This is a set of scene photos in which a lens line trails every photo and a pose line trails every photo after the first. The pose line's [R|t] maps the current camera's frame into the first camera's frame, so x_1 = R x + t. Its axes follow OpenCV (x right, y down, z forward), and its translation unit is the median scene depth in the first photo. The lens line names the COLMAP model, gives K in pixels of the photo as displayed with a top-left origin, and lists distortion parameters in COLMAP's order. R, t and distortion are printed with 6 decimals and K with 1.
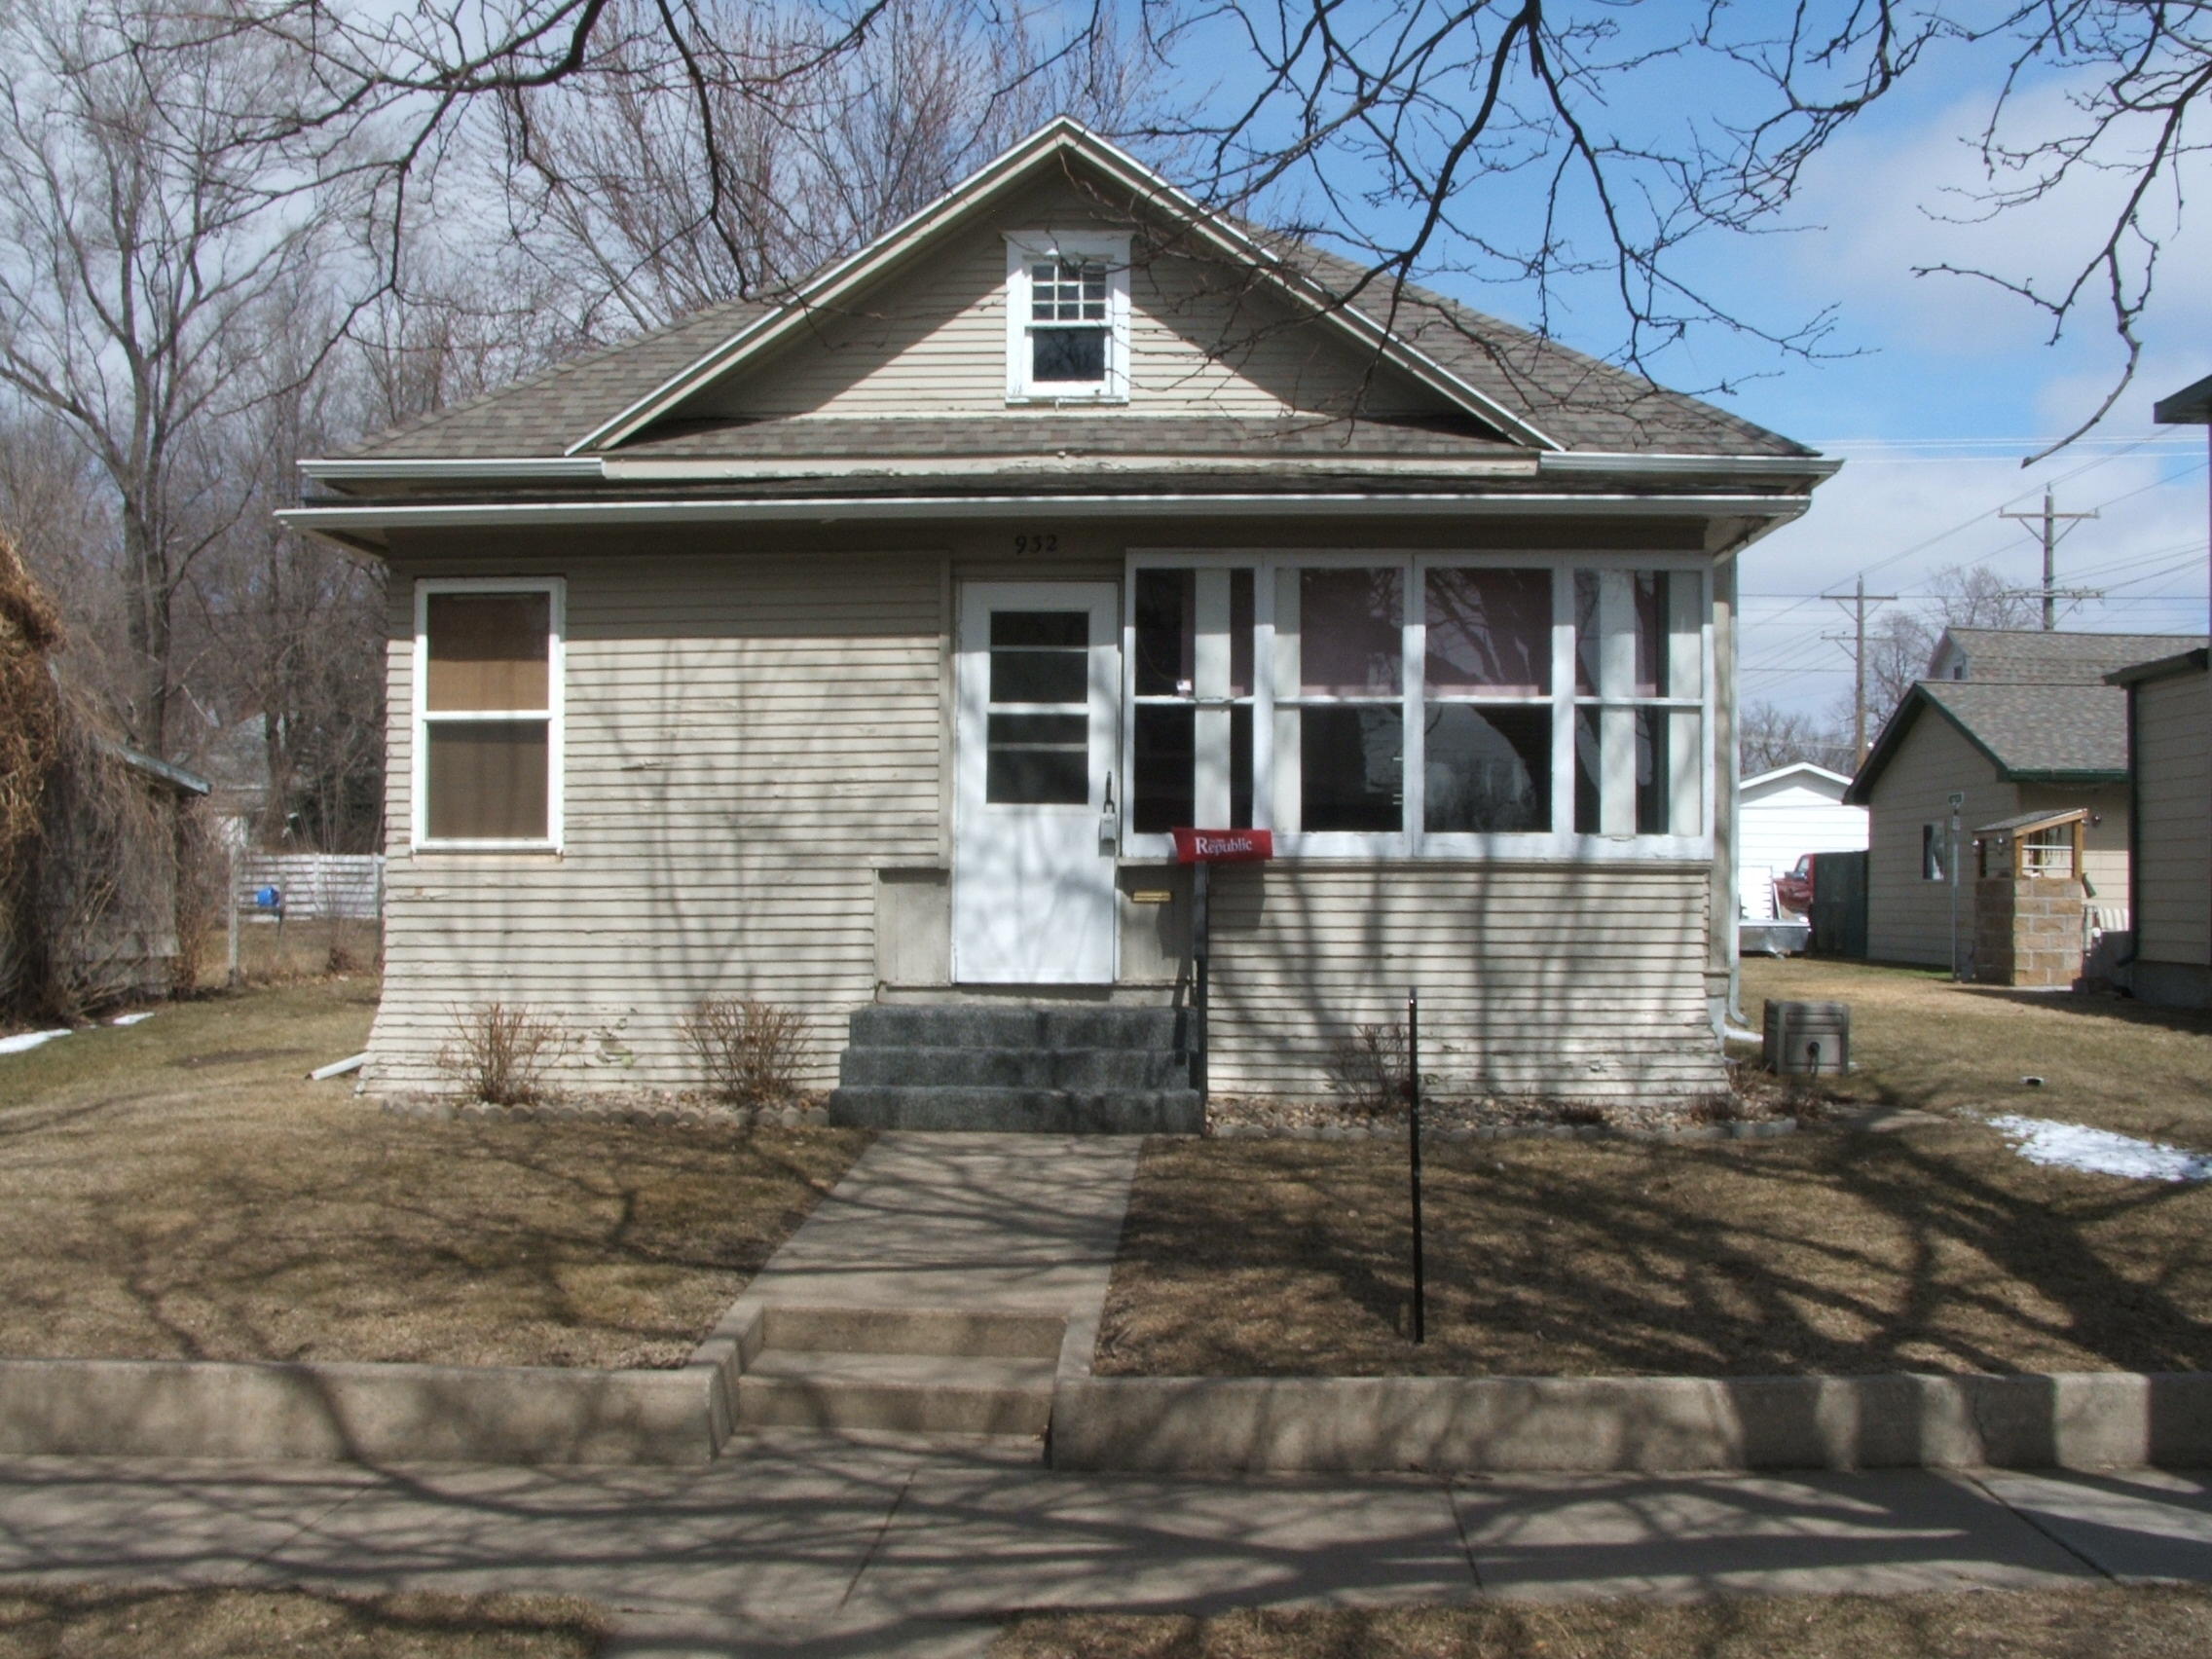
lens RADIAL K [[2534.8, 0, 1119.1], [0, 2534.8, 828.5], [0, 0, 1]] dist [-0.105764, 0.000000]
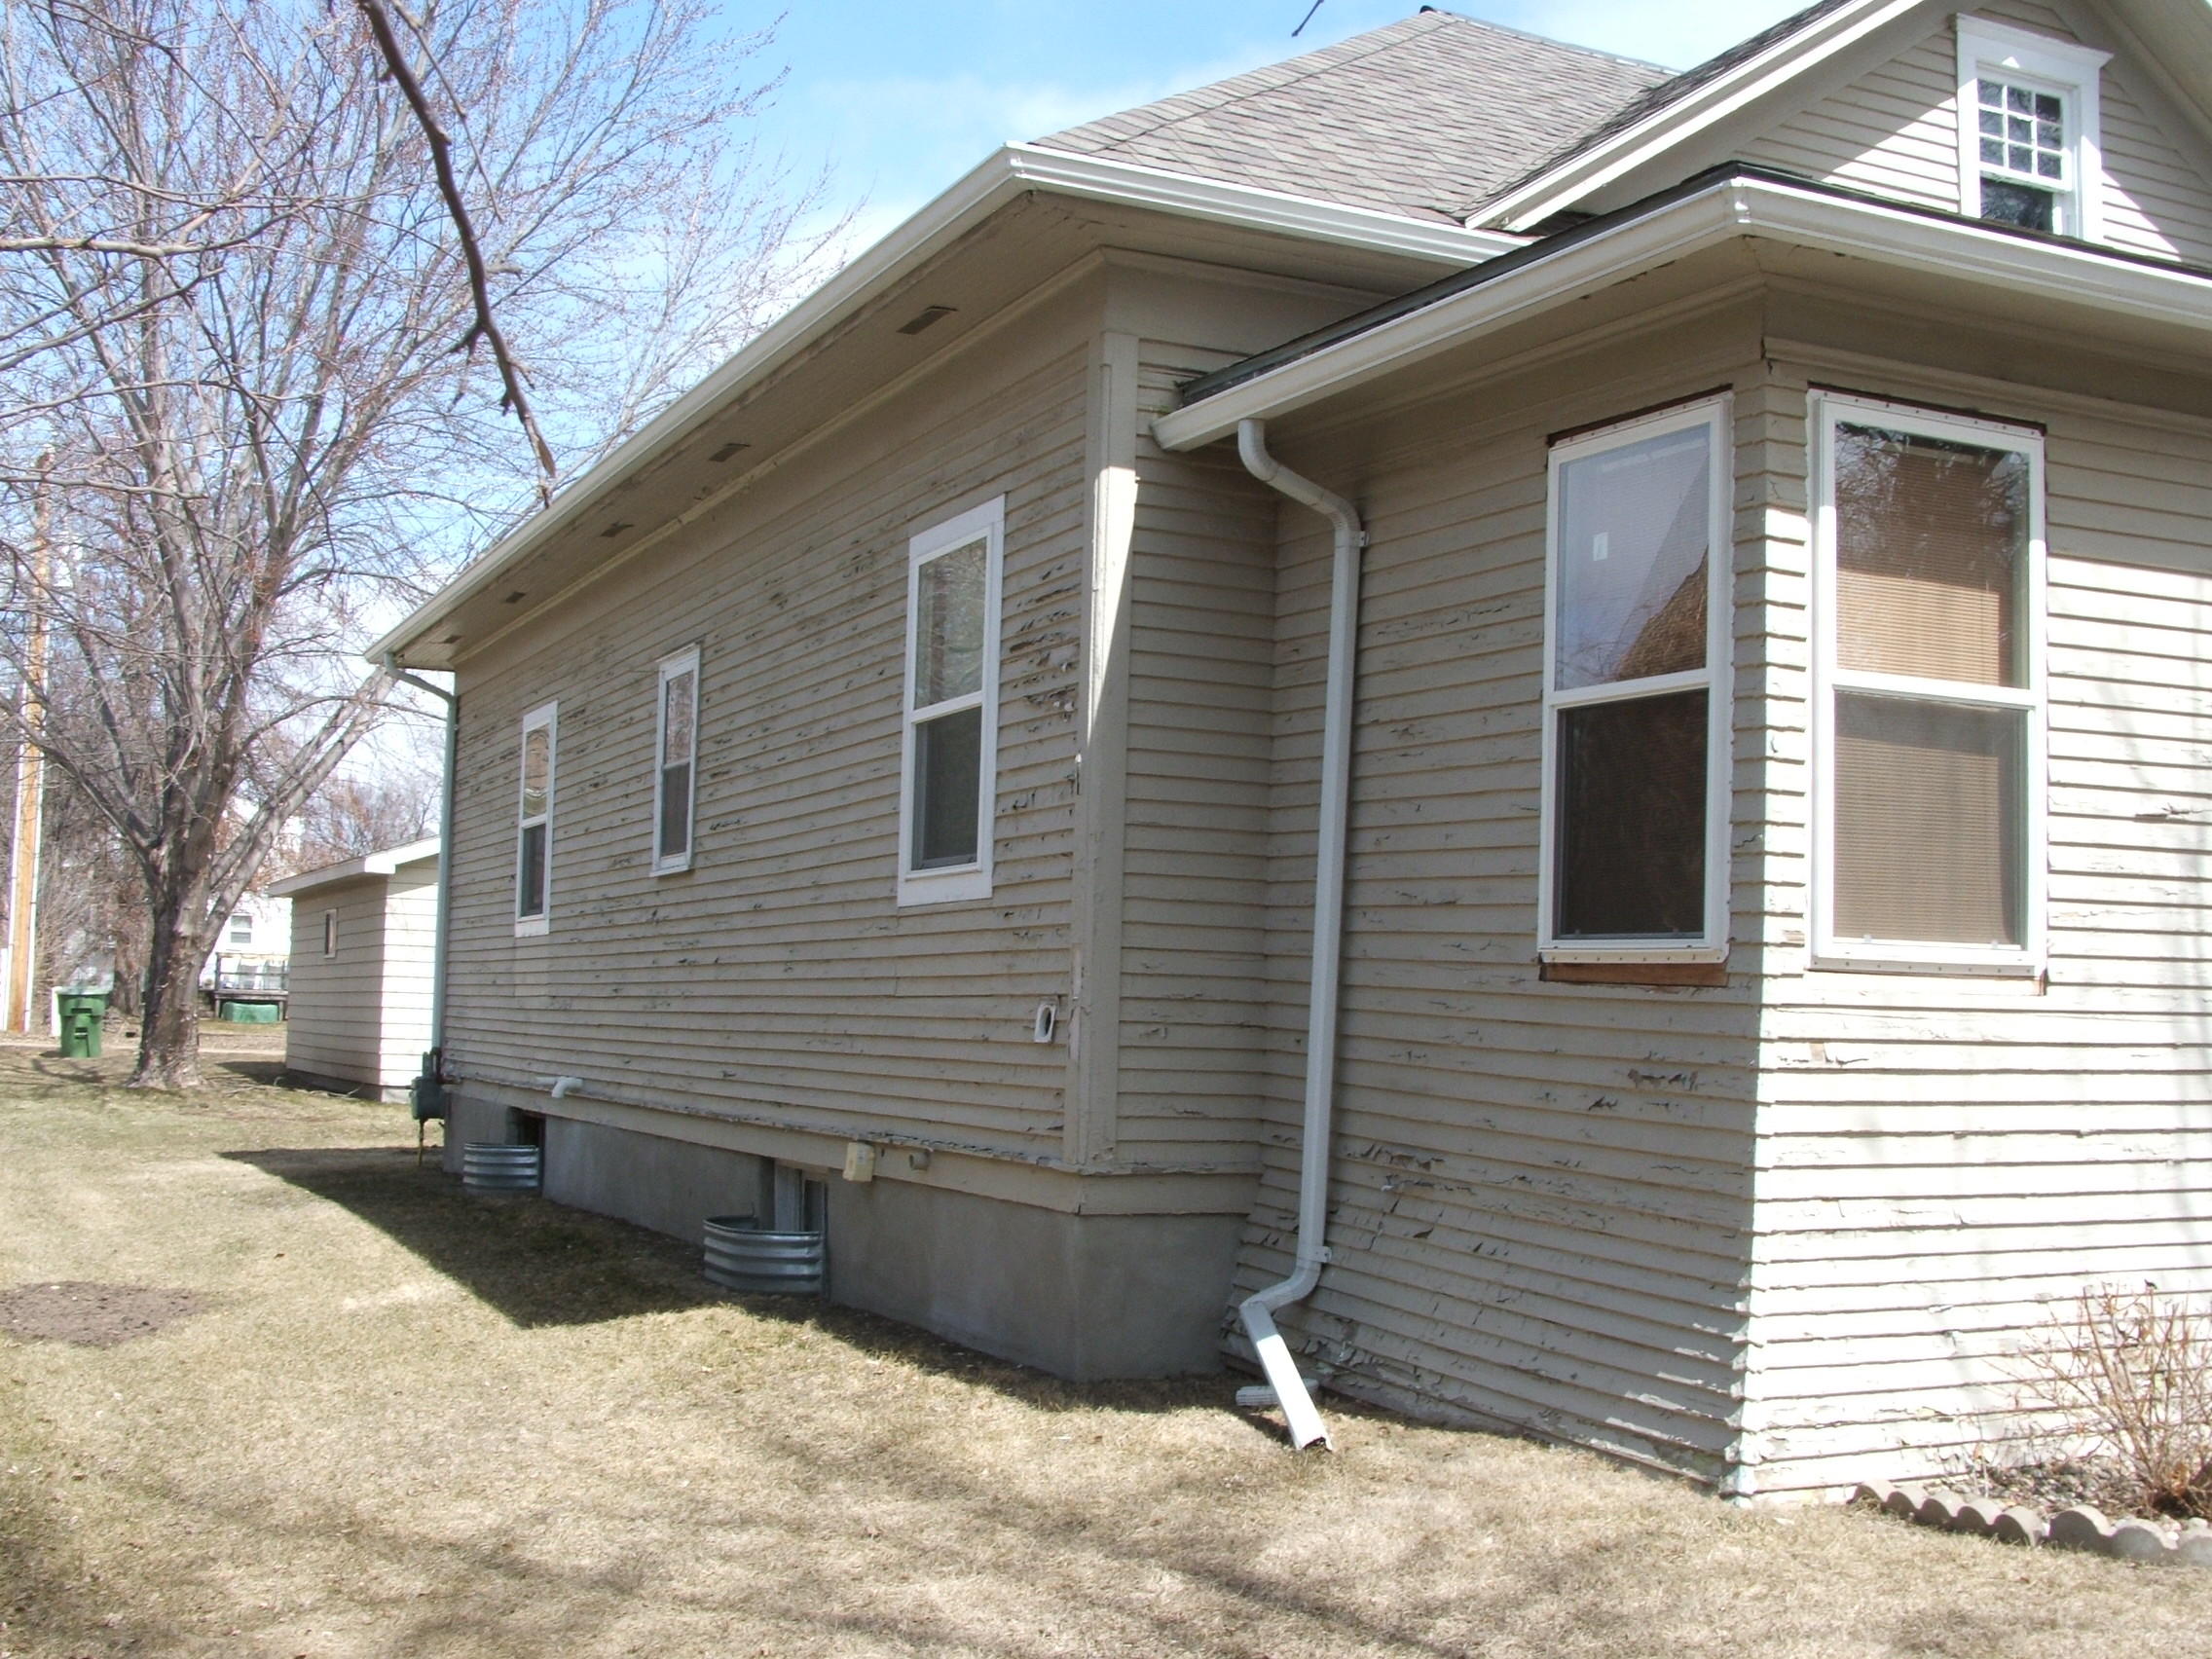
lens RADIAL K [[2534.8, 0, 1102.5], [0, 2534.8, 846.0], [0, 0, 1]] dist [-0.105764, 0.000000]
pose [[0.891358, 0.055492, 0.449890, -0.609042], [-0.039592, 0.998216, -0.044683, 0.013463], [-0.451567, 0.022017, 0.891966, 0.642078]]
